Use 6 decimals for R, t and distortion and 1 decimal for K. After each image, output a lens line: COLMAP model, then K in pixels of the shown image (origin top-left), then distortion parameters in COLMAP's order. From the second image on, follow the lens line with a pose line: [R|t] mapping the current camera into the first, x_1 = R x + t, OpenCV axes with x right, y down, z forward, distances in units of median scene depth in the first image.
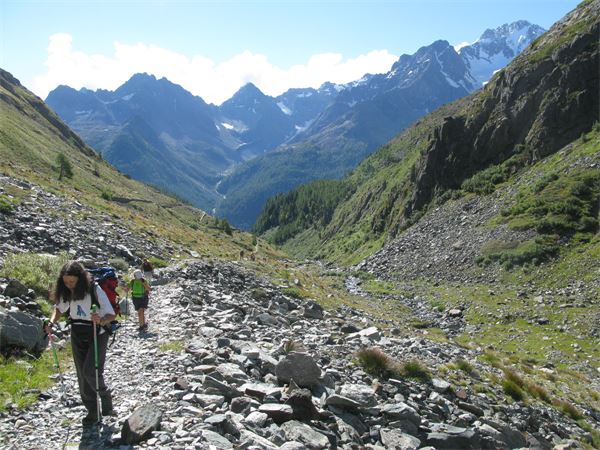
lens RADIAL K [[618.4, 0, 300.0], [0, 618.4, 225.0], [0, 0, 1]] dist [-0.212951, 0.260427]
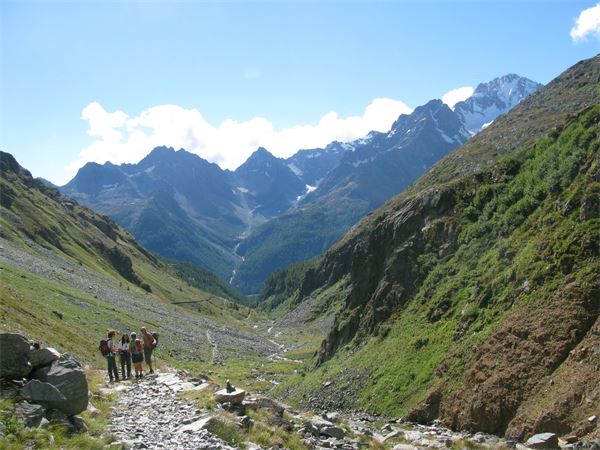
lens RADIAL K [[618.4, 0, 300.0], [0, 618.4, 225.0], [0, 0, 1]] dist [-0.212951, 0.260427]
pose [[0.997830, -0.058452, -0.030309, 0.051378], [0.055767, 0.994994, -0.082931, -0.024562], [0.035005, 0.081060, 0.996094, -0.319477]]
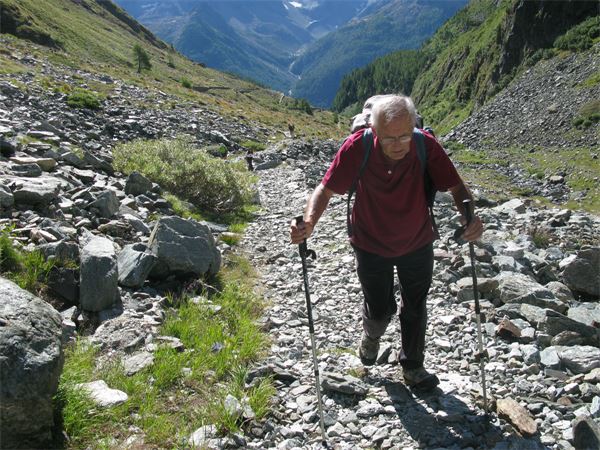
lens RADIAL K [[618.4, 0, 300.0], [0, 618.4, 225.0], [0, 0, 1]] dist [-0.212951, 0.260427]
pose [[0.988700, -0.058861, -0.137870, -0.001495], [0.084669, 0.978214, 0.189549, 0.000247], [0.123709, -0.199081, 0.972144, 0.002187]]
